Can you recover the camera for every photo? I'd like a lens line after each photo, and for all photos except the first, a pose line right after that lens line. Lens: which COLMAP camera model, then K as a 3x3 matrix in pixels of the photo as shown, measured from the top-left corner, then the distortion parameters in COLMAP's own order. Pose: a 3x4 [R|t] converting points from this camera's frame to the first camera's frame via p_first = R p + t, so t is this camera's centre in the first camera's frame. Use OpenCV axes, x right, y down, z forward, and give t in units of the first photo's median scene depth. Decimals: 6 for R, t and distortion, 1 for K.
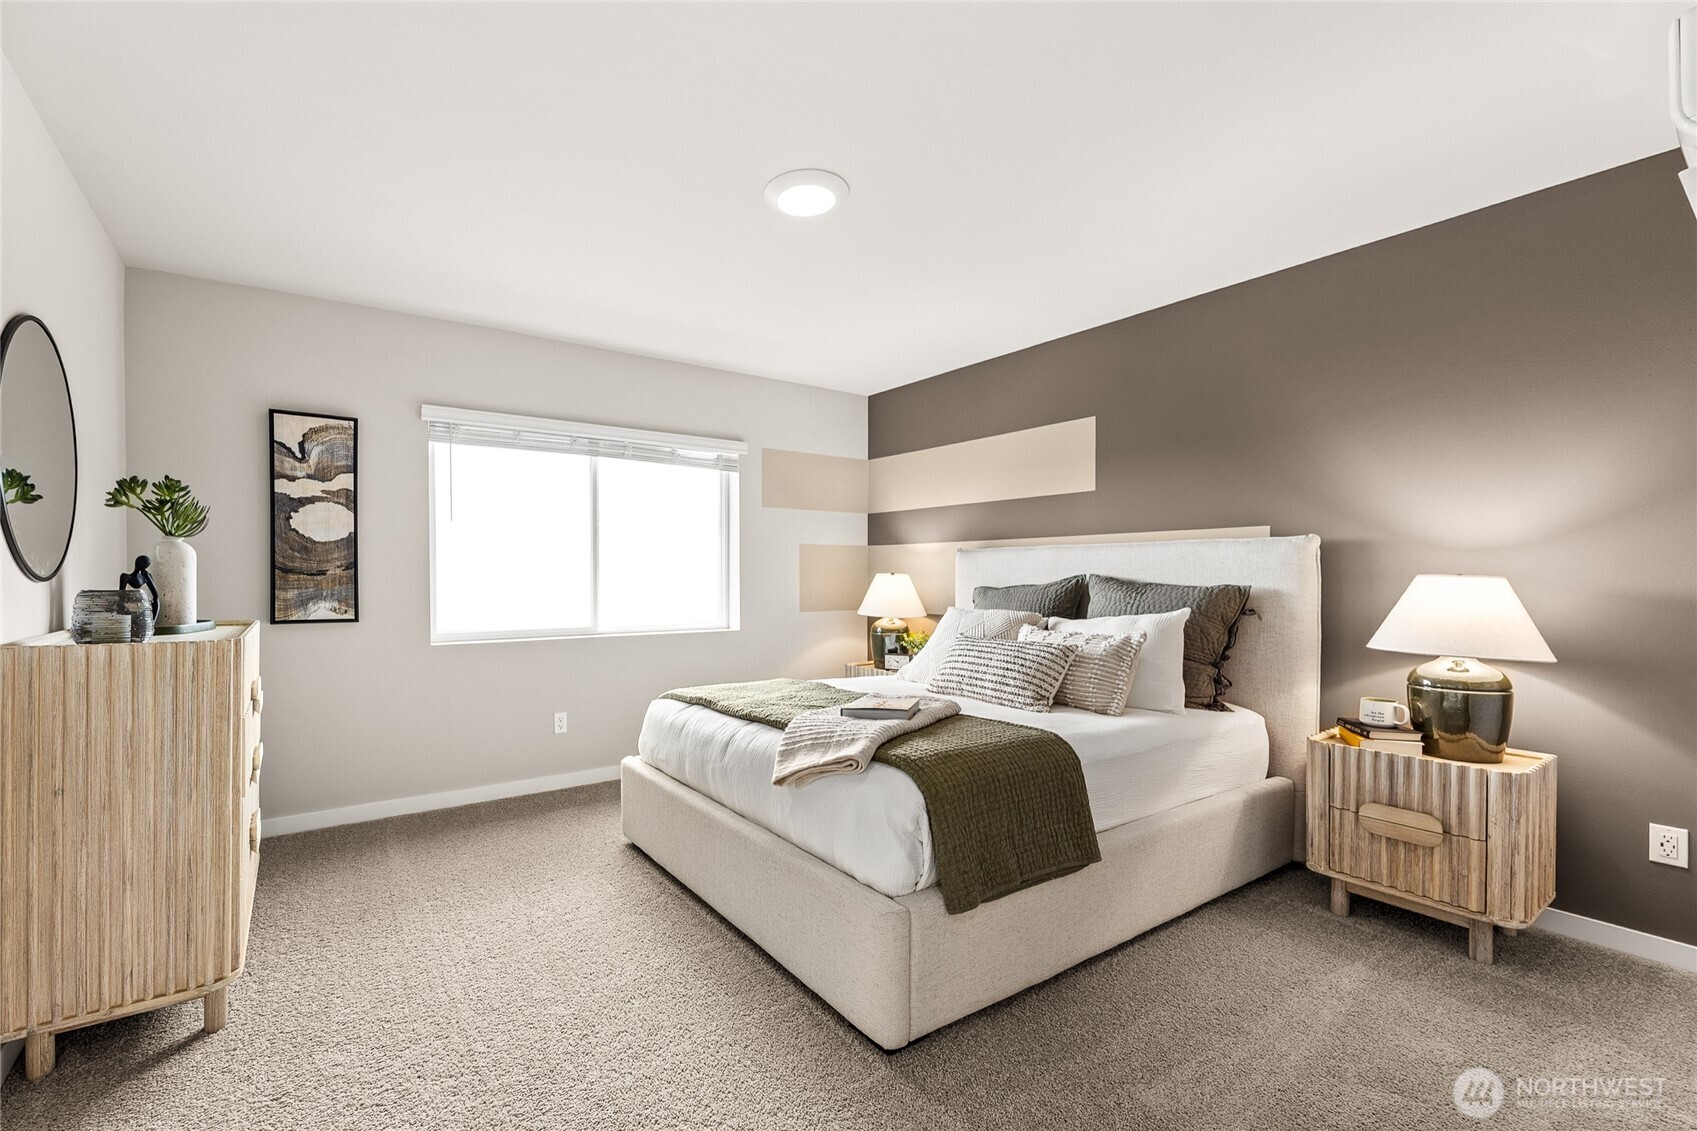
lens RADIAL K [[739.9, 0, 844.5], [0, 739.9, 573.7], [0, 0, 1]] dist [-0.011809, -0.000454]
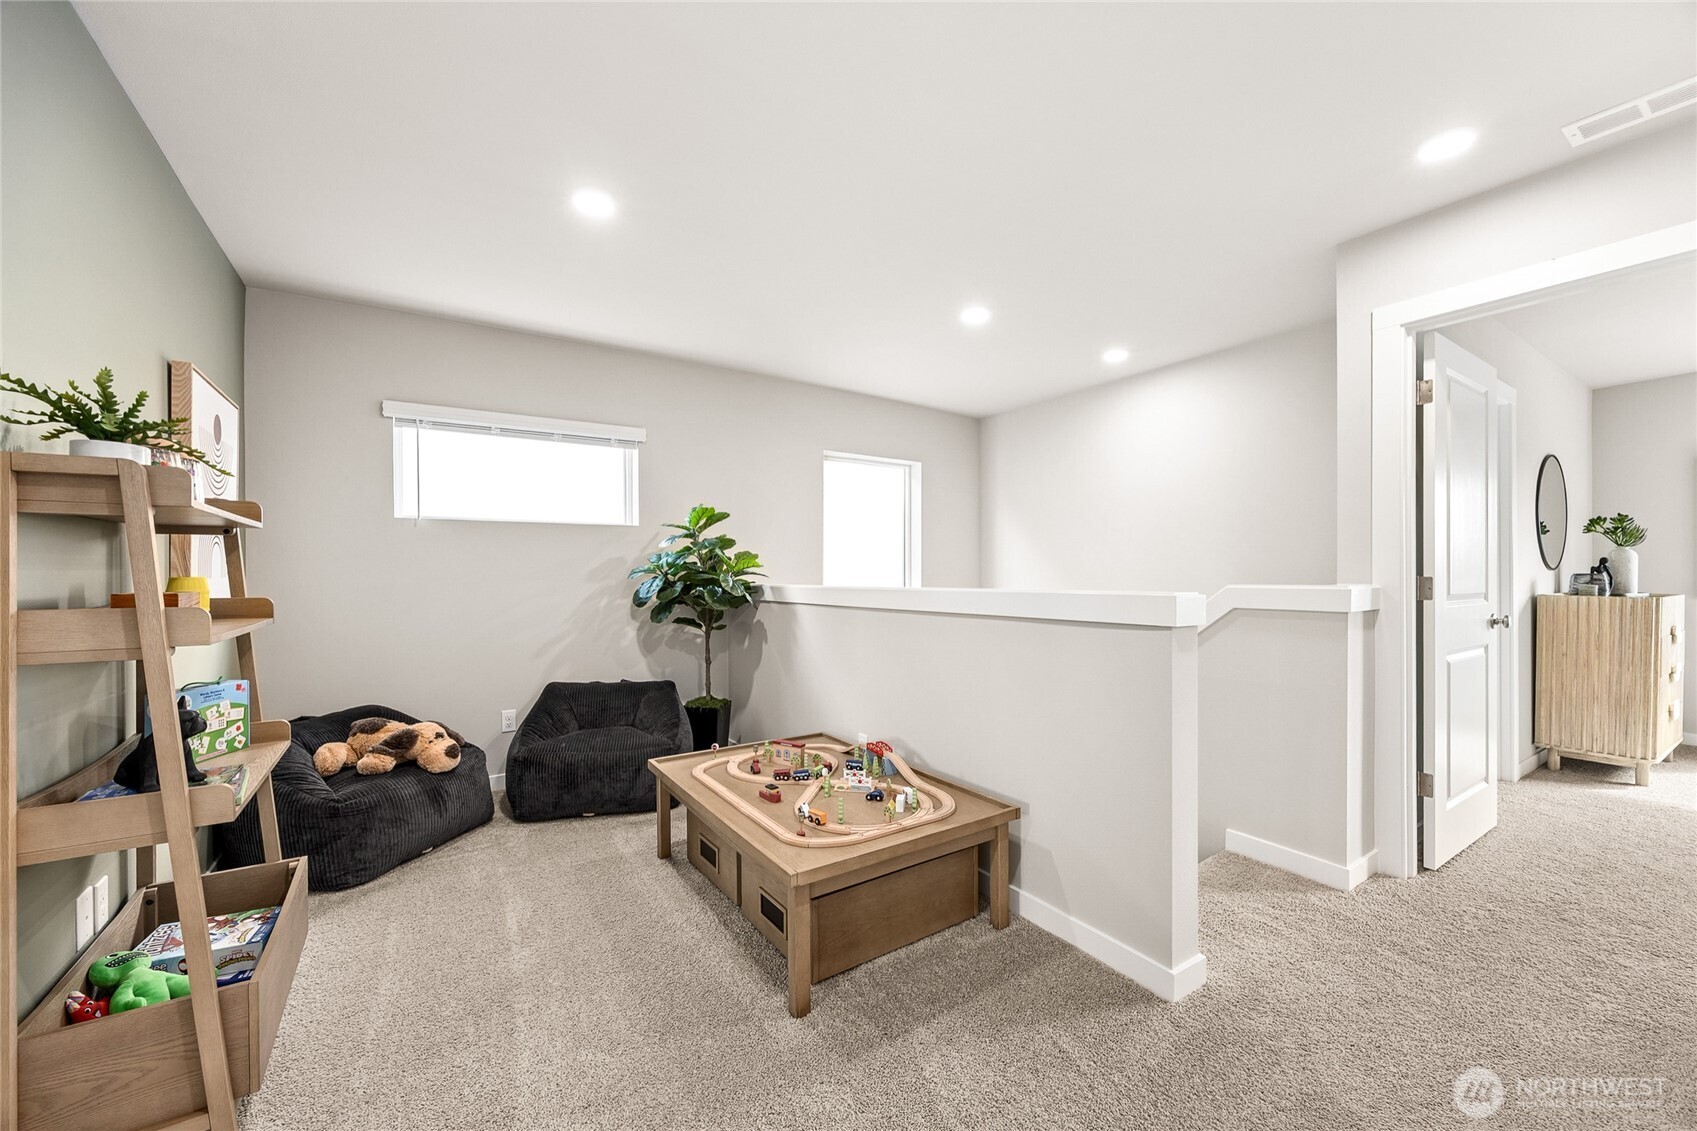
lens RADIAL K [[655.7, 0, 841.1], [0, 655.7, 577.0], [0, 0, 1]] dist [0.000992, 0.000874]
pose [[-0.051782, 0.006331, -0.998638, 0.911556], [0.003727, 0.999974, 0.006146, 0.009974], [0.998651, -0.003404, -0.051804, -0.955572]]
